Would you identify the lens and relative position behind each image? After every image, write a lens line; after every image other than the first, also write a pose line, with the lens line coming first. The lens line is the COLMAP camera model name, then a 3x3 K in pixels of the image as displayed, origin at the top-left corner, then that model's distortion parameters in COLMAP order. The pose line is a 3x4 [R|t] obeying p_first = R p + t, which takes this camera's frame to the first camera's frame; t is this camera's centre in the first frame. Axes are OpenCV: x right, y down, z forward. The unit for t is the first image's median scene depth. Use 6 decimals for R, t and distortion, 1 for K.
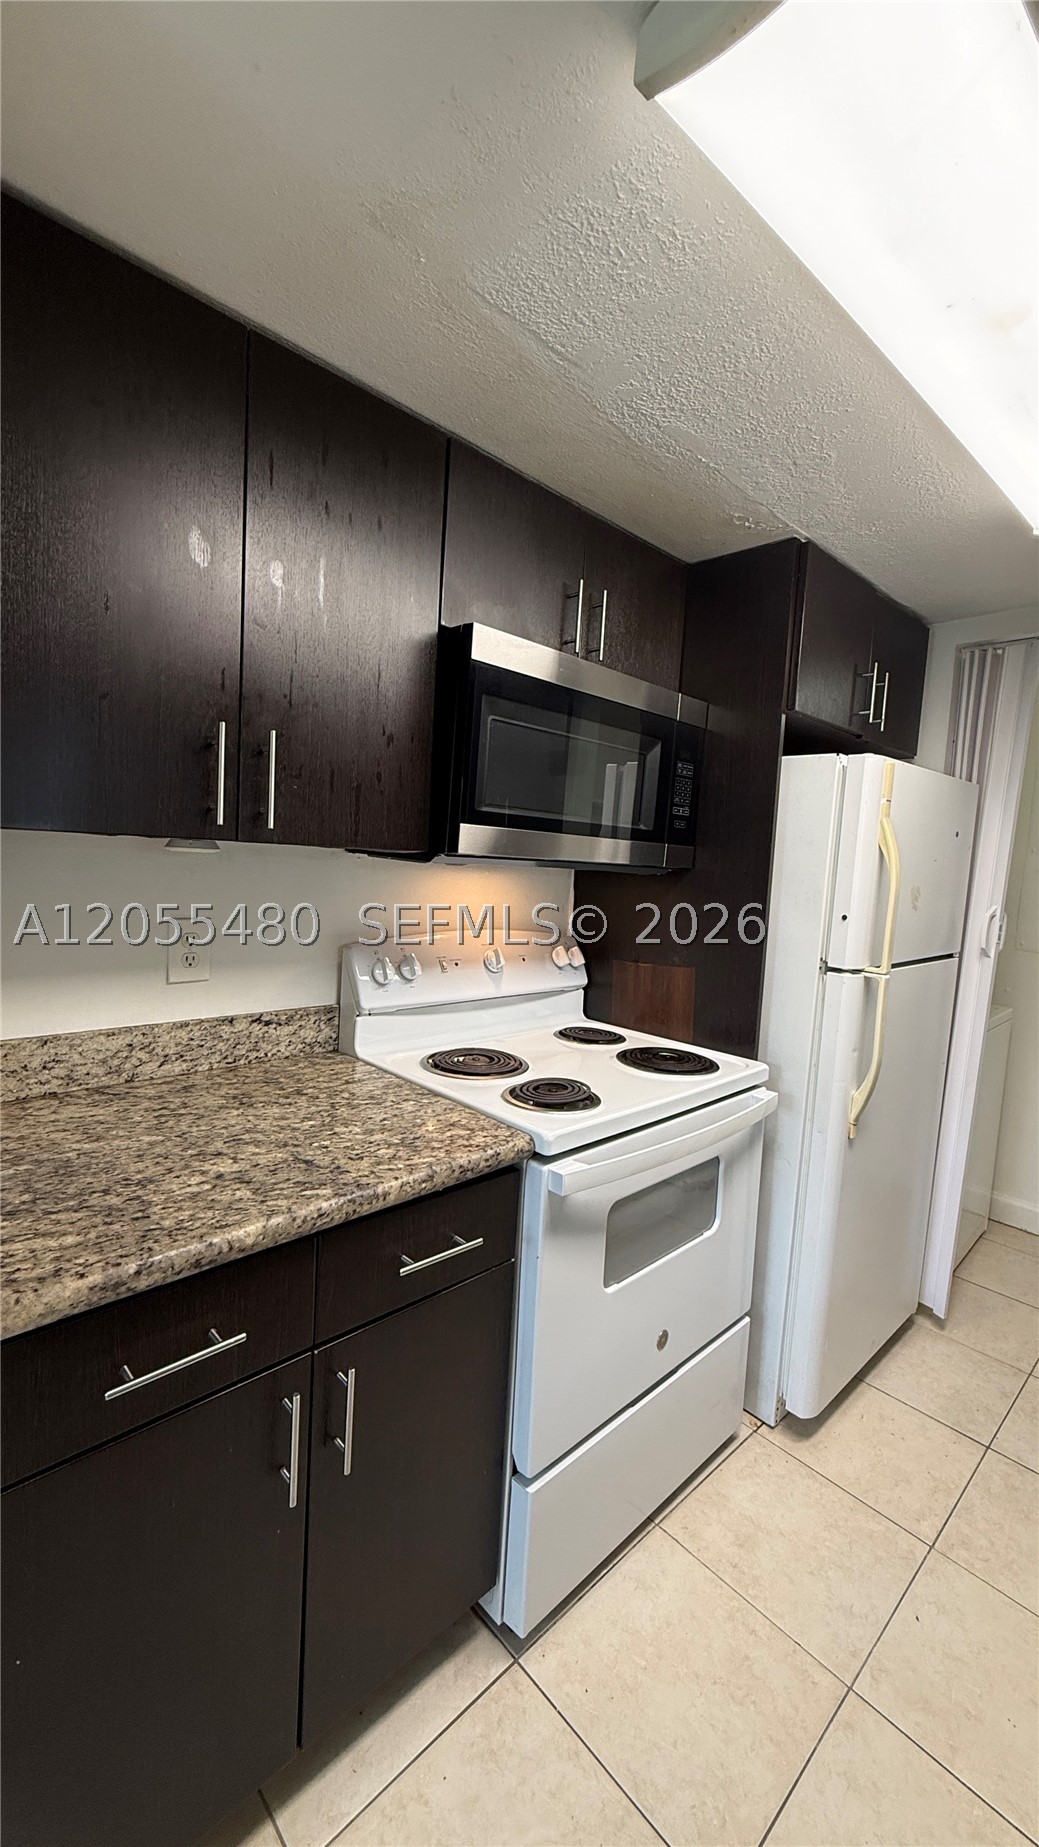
lens RADIAL K [[740.2, 0, 517.8], [0, 740.2, 908.1], [0, 0, 1]] dist [-0.000009, 0.000058]
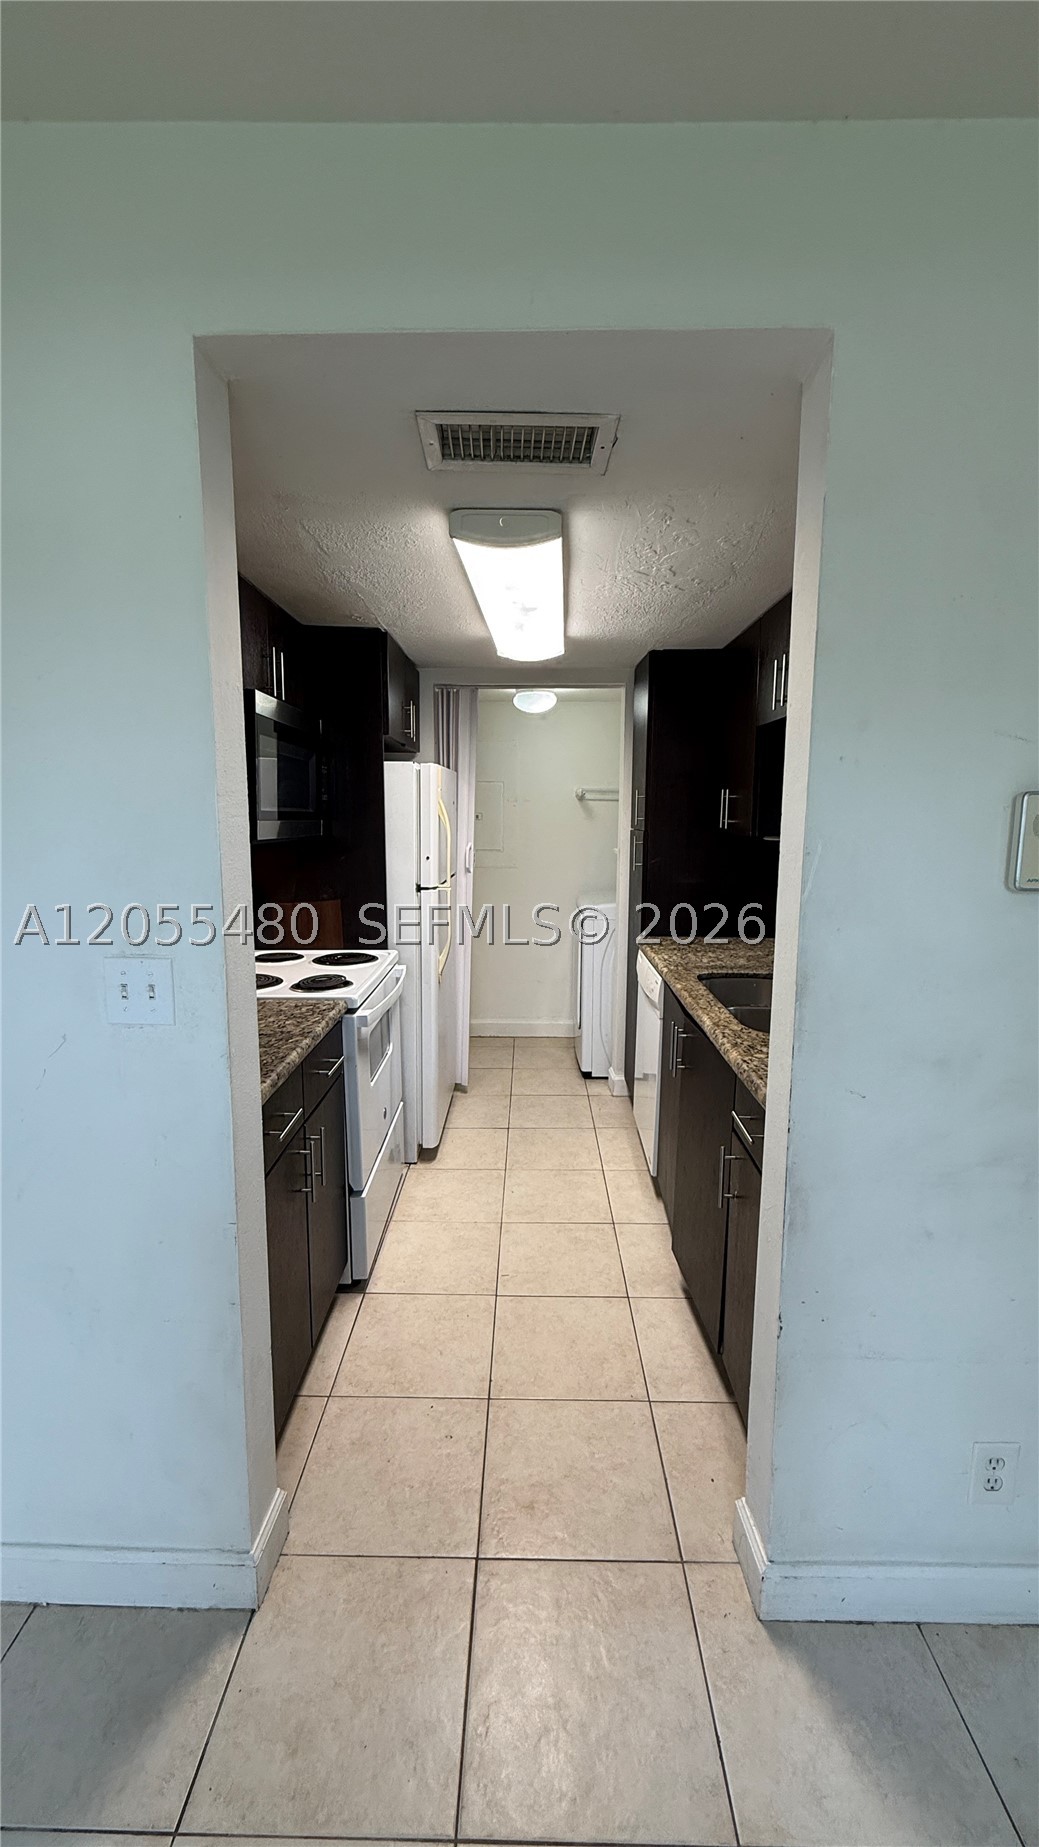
lens RADIAL K [[740.2, 0, 502.2], [0, 740.2, 917.2], [0, 0, 1]] dist [-0.000009, 0.000058]
pose [[0.711866, -0.156920, 0.684560, -0.646758], [0.096514, 0.987329, 0.125960, -0.051827], [-0.695652, -0.023597, 0.717991, -0.372473]]
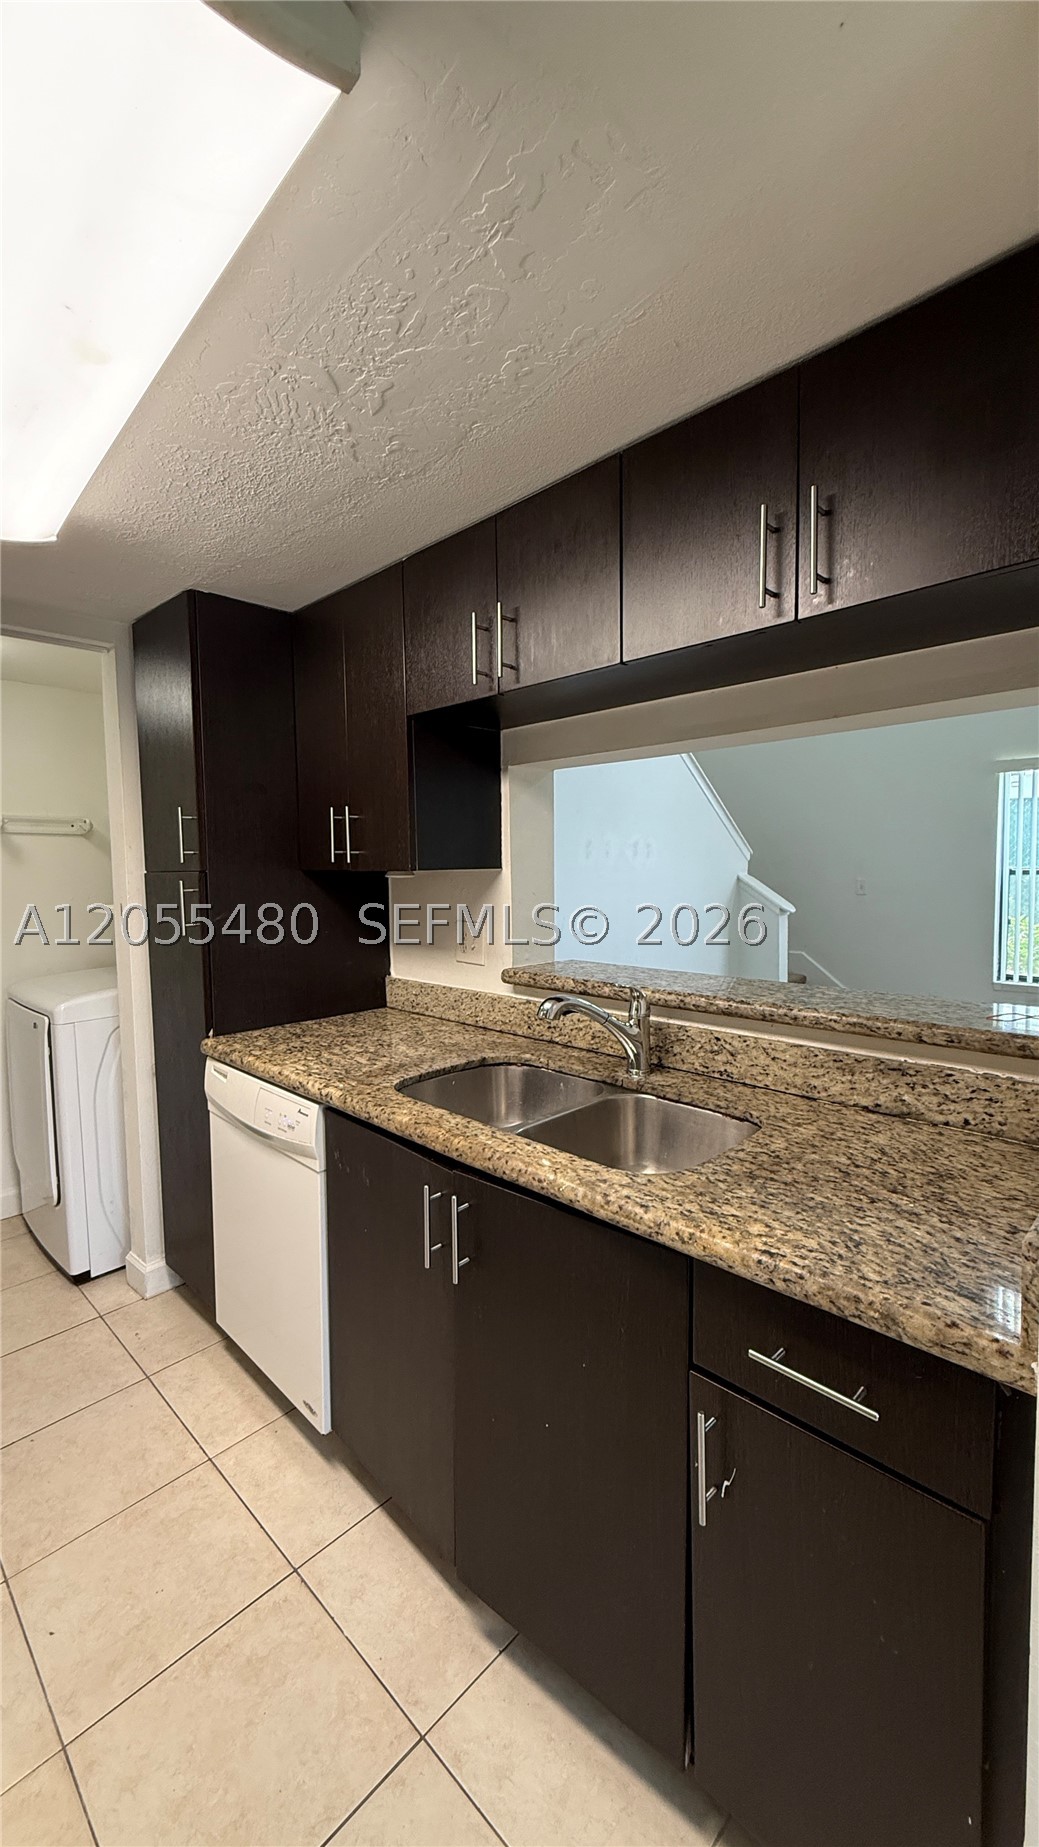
lens RADIAL K [[740.2, 0, 523.1], [0, 740.2, 928.0], [0, 0, 1]] dist [-0.000009, 0.000058]
pose [[-0.043801, -0.139861, 0.989202, -0.266078], [0.083503, 0.986175, 0.143130, -0.034407], [-0.995544, 0.088871, -0.031516, 0.276988]]
